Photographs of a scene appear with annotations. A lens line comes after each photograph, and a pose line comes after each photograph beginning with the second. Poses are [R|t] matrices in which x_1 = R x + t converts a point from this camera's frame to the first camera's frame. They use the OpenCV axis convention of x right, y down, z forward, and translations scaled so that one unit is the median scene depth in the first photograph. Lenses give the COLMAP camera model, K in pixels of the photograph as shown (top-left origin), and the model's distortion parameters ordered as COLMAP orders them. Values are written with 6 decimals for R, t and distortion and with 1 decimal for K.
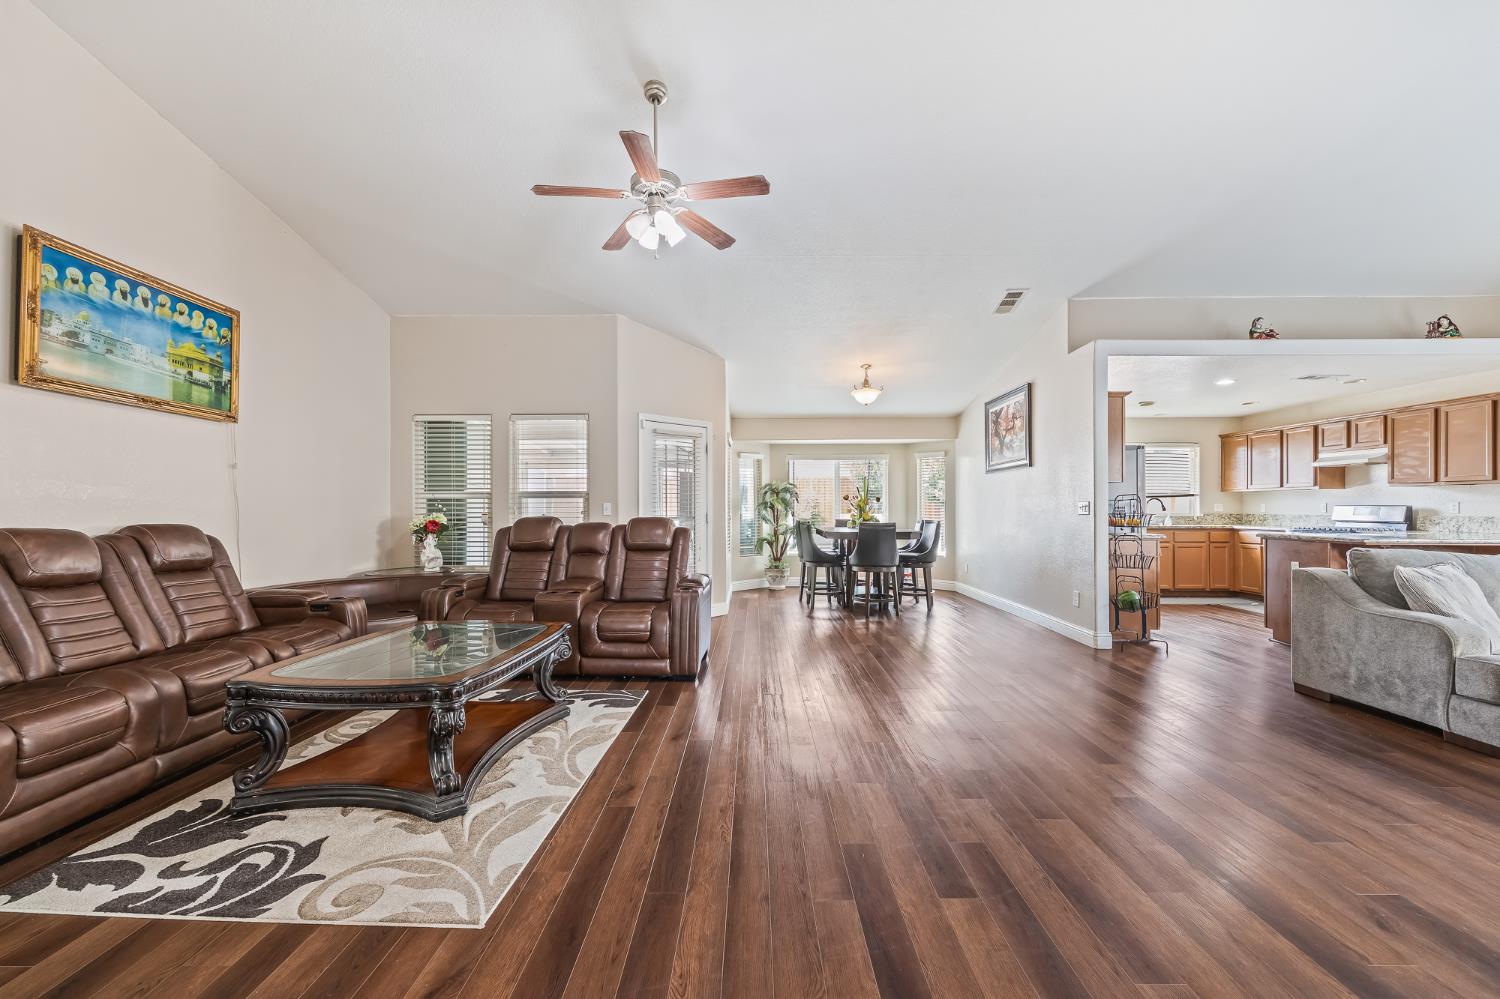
lens RADIAL K [[607.1, 0, 749.7], [0, 607.1, 507.5], [0, 0, 1]] dist [0.002155, 0.000775]
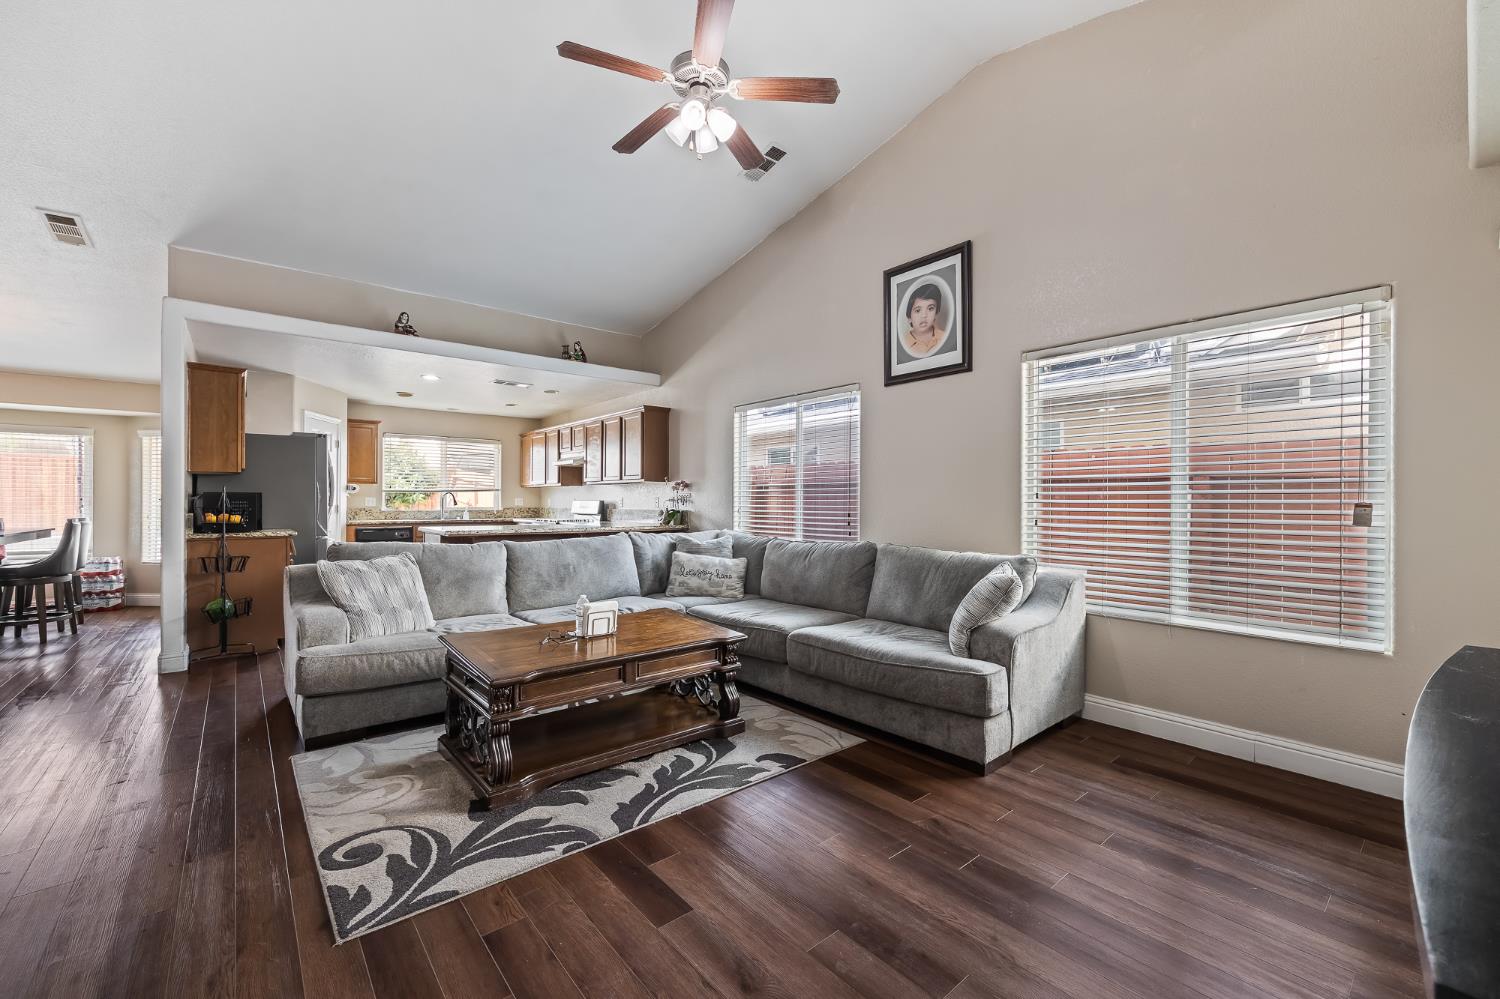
lens RADIAL K [[607.1, 0, 743.6], [0, 607.1, 502.3], [0, 0, 1]] dist [0.002155, 0.000775]
pose [[0.766772, -0.000522, 0.641919, 0.503587], [0.000412, 1.000000, 0.000321, 0.000644], [-0.641919, 0.000018, 0.766772, -0.103764]]
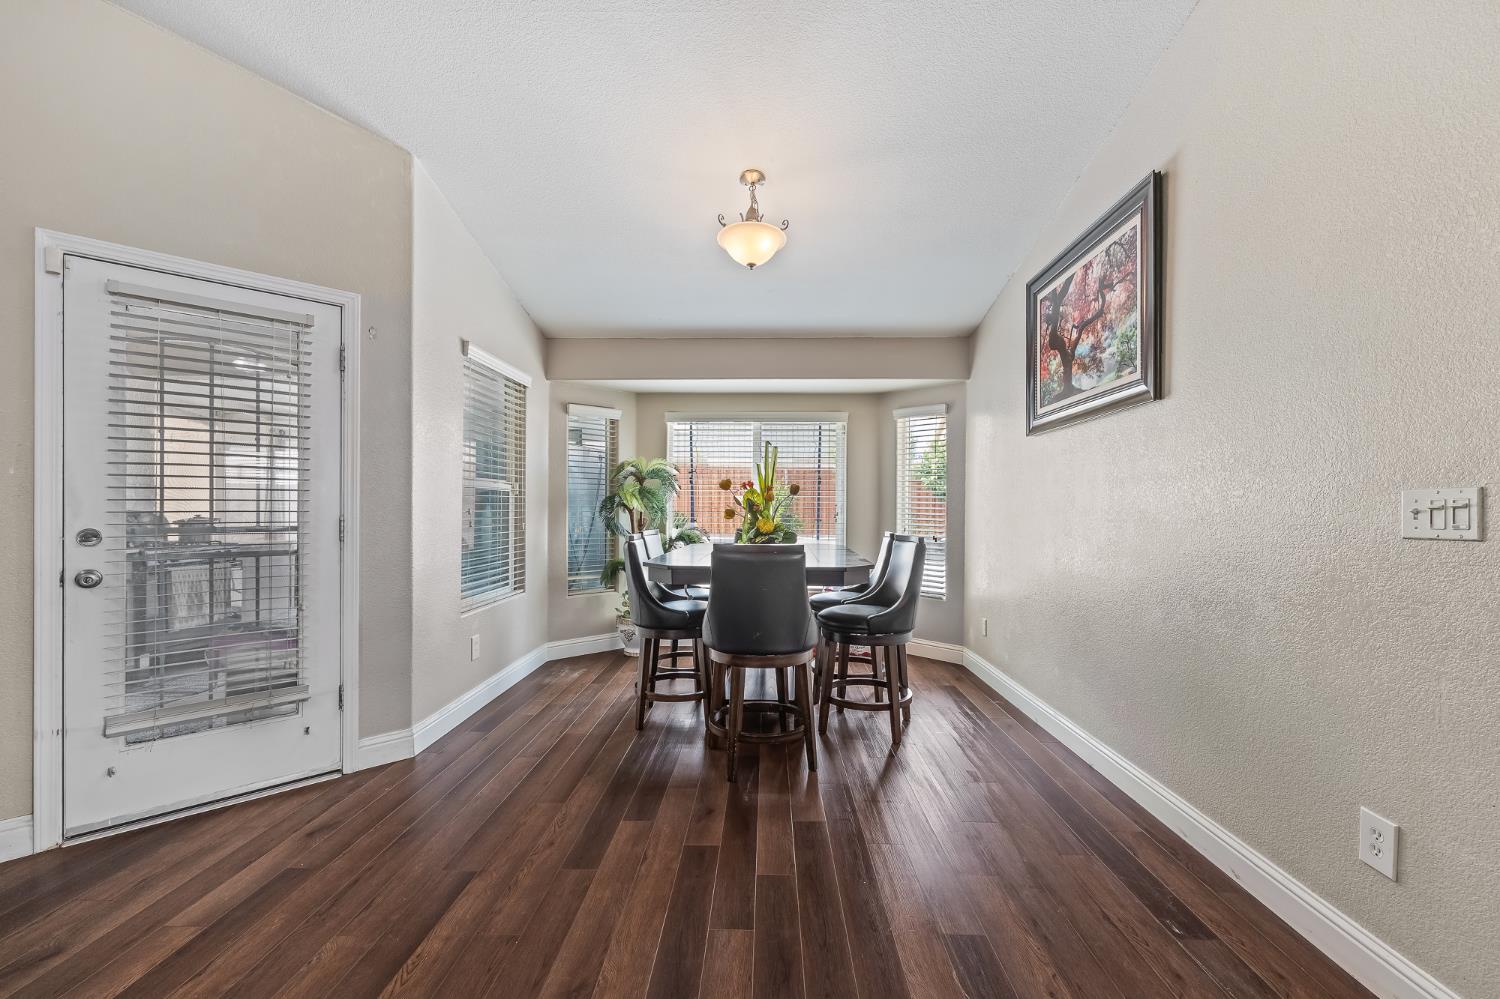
lens RADIAL K [[607.1, 0, 754.3], [0, 607.1, 512.4], [0, 0, 1]] dist [0.002155, 0.000775]
pose [[0.999738, 0.004761, -0.022409, 0.213103], [-0.004506, 0.999925, 0.011419, -0.000438], [0.022461, -0.011315, 0.999684, 0.593973]]
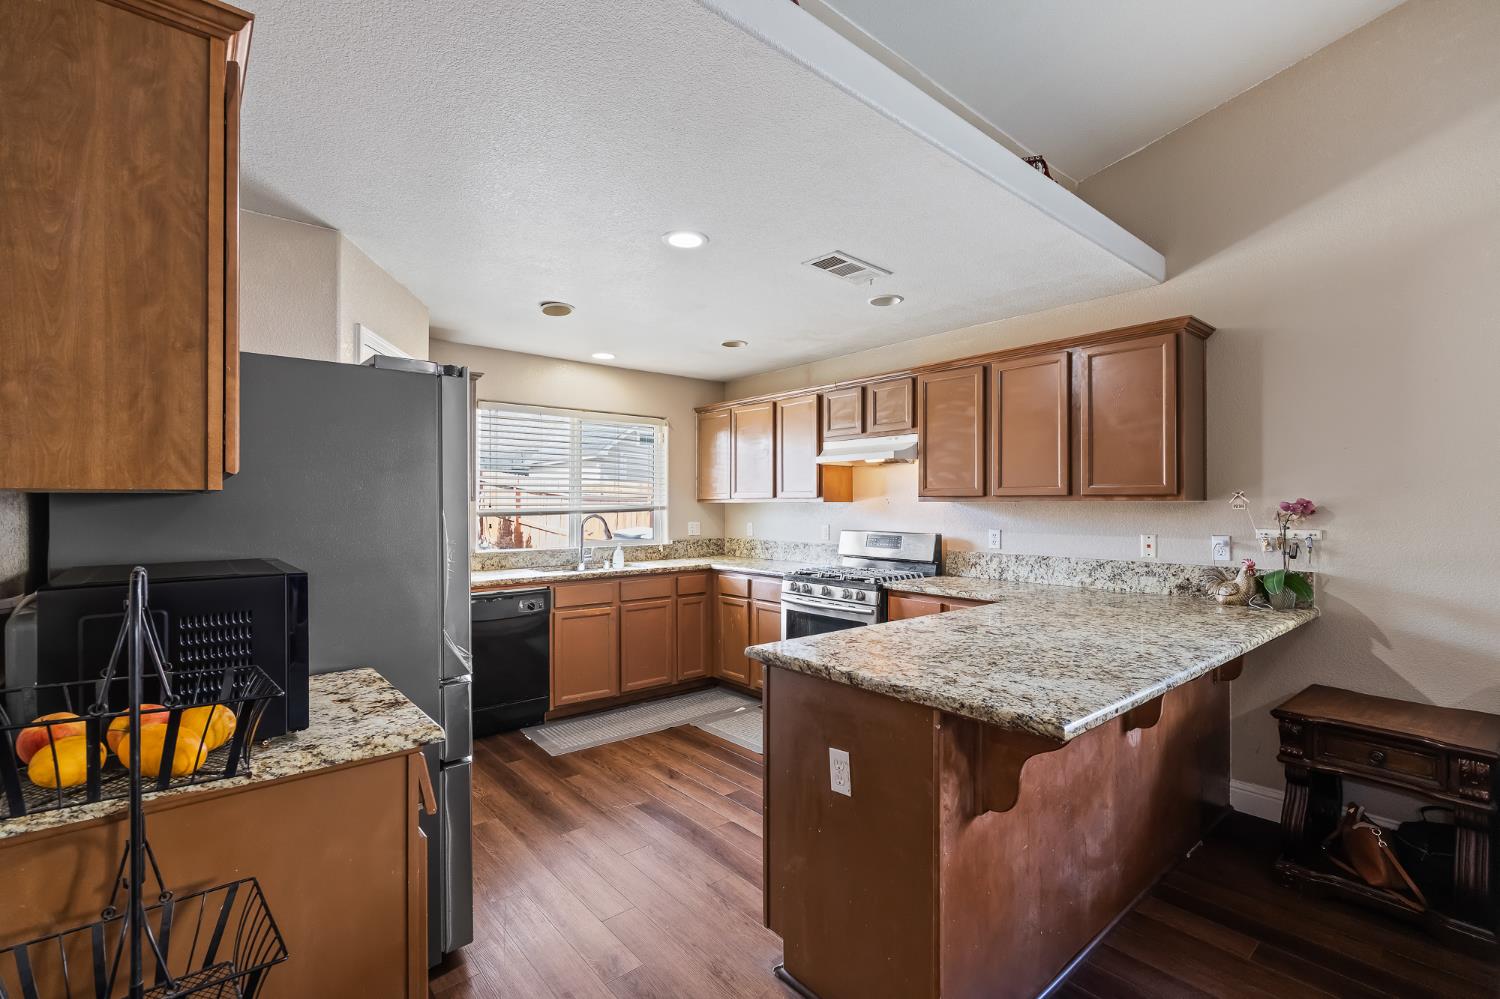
lens RADIAL K [[664.1, 0, 749.9], [0, 664.1, 506.4], [0, 0, 1]] dist [0.001299, -0.000292]
pose [[0.758682, -0.002362, 0.651457, 0.501069], [0.001385, 0.999997, 0.002013, -0.030669], [-0.651460, -0.000625, 0.758683, 0.605196]]
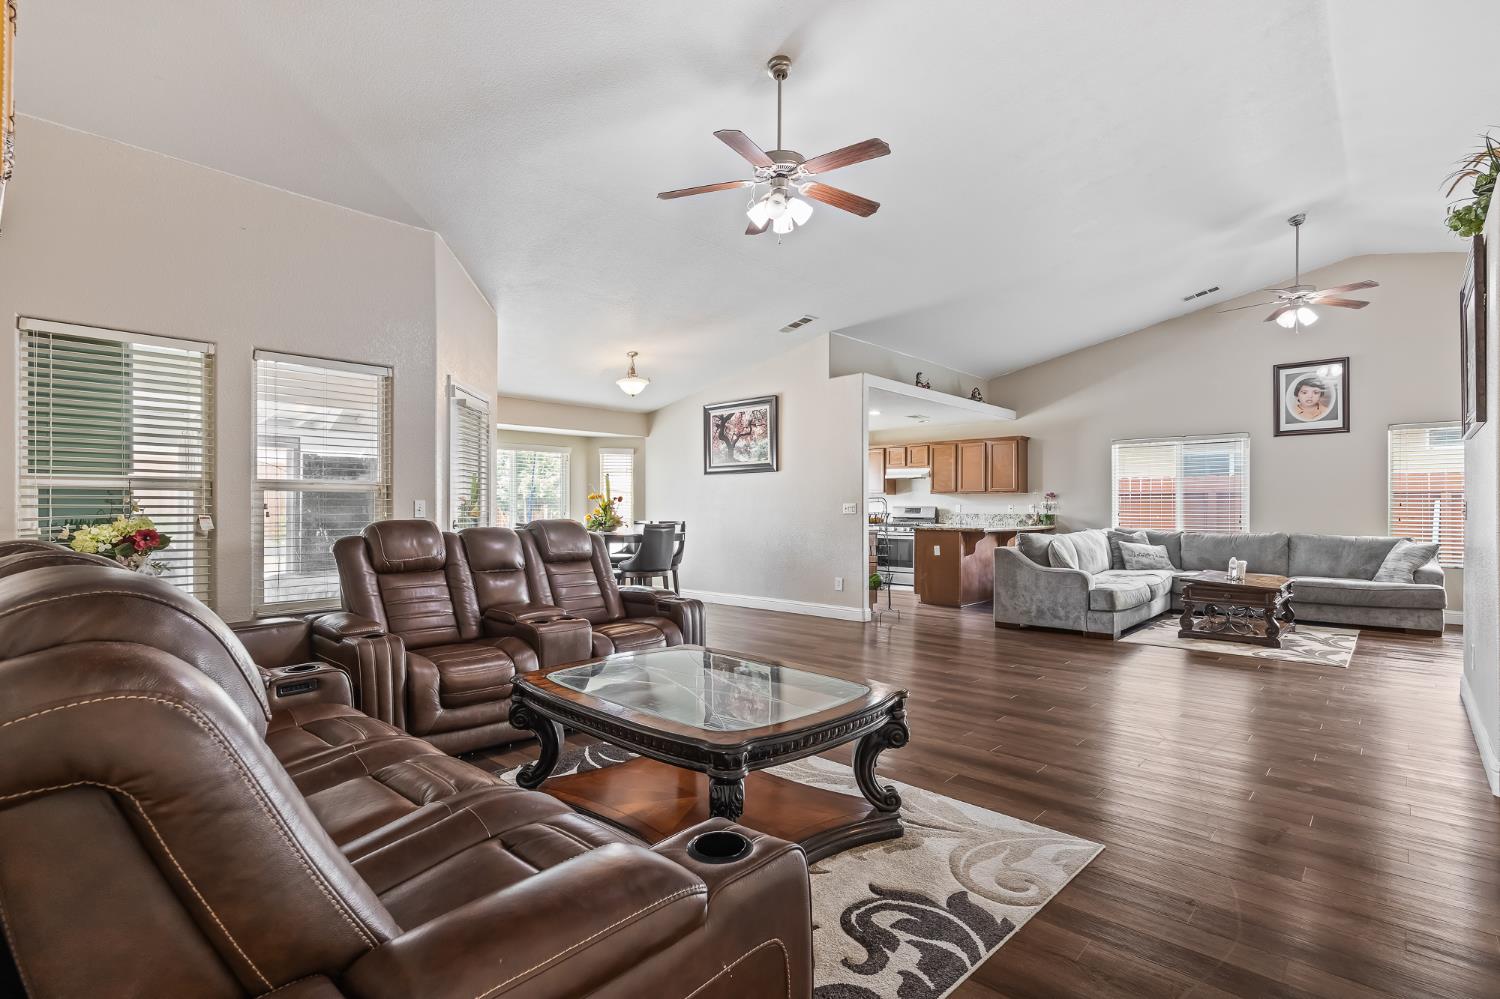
lens RADIAL K [[727.6, 0, 760.0], [0, 727.6, 501.9], [0, 0, 1]] dist [0.015678, 0.000809]
pose [[0.656548, 0.007660, 0.754245, -0.534556], [0.000213, 0.999947, -0.010341, 0.002404], [-0.754284, 0.006950, 0.656512, 0.145179]]
